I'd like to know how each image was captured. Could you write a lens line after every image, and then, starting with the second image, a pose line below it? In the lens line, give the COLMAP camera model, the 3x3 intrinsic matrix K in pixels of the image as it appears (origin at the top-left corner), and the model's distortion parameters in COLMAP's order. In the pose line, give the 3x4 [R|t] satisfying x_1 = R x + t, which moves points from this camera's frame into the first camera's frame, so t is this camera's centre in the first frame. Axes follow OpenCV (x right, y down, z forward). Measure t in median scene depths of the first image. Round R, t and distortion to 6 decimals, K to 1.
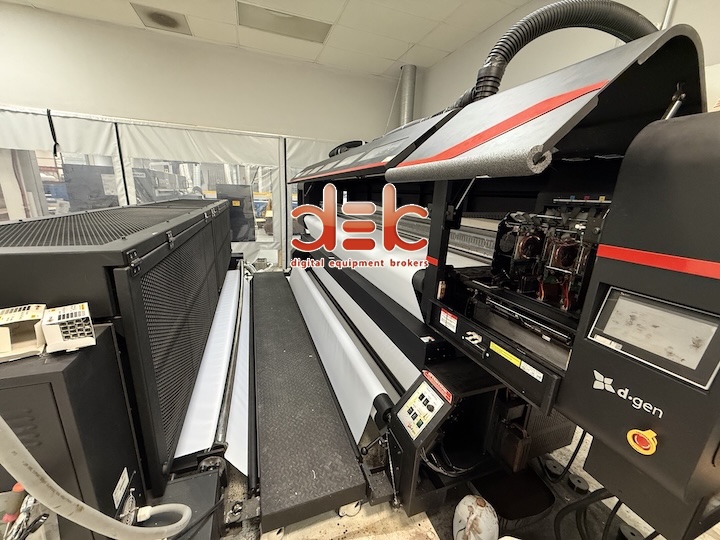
lens RADIAL K [[286.5, 0, 363.5], [0, 286.5, 271.1], [0, 0, 1]] dist [0.000245, -0.000608]
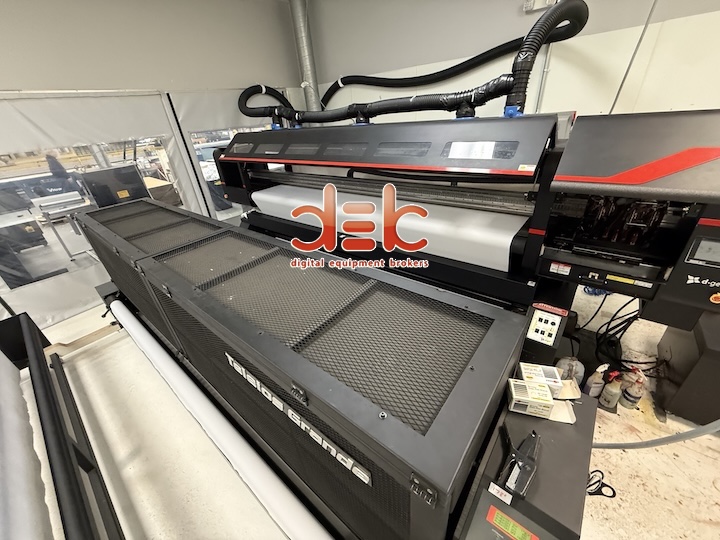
lens RADIAL K [[286.5, 0, 363.3], [0, 286.5, 269.7], [0, 0, 1]] dist [0.000245, -0.000608]
pose [[0.864296, -0.332999, 0.376966, -1.815473], [0.238383, 0.931134, 0.275975, -0.752228], [-0.442906, -0.148662, 0.884157, 0.178225]]
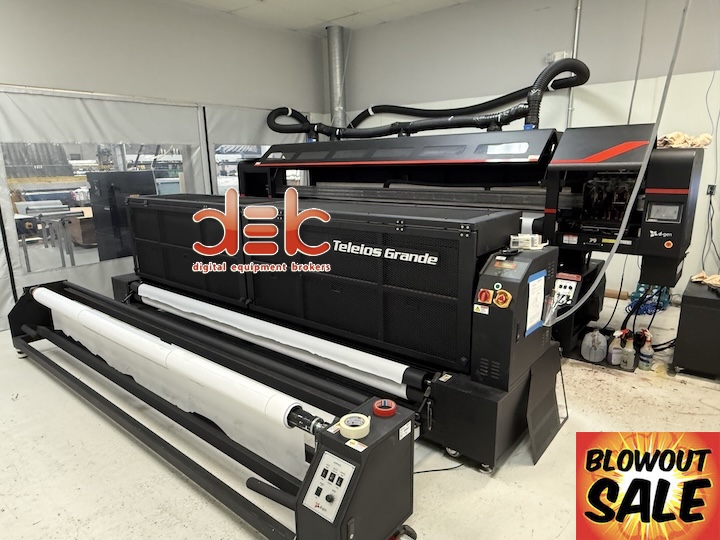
lens RADIAL K [[472.7, 0, 360.7], [0, 472.7, 271.7], [0, 0, 1]] dist [-0.002834, 0.002688]
pose [[0.873123, -0.159957, 0.460510, -3.656579], [0.176460, 0.984281, 0.007322, 0.175204], [-0.454442, 0.074868, 0.887625, -1.723314]]
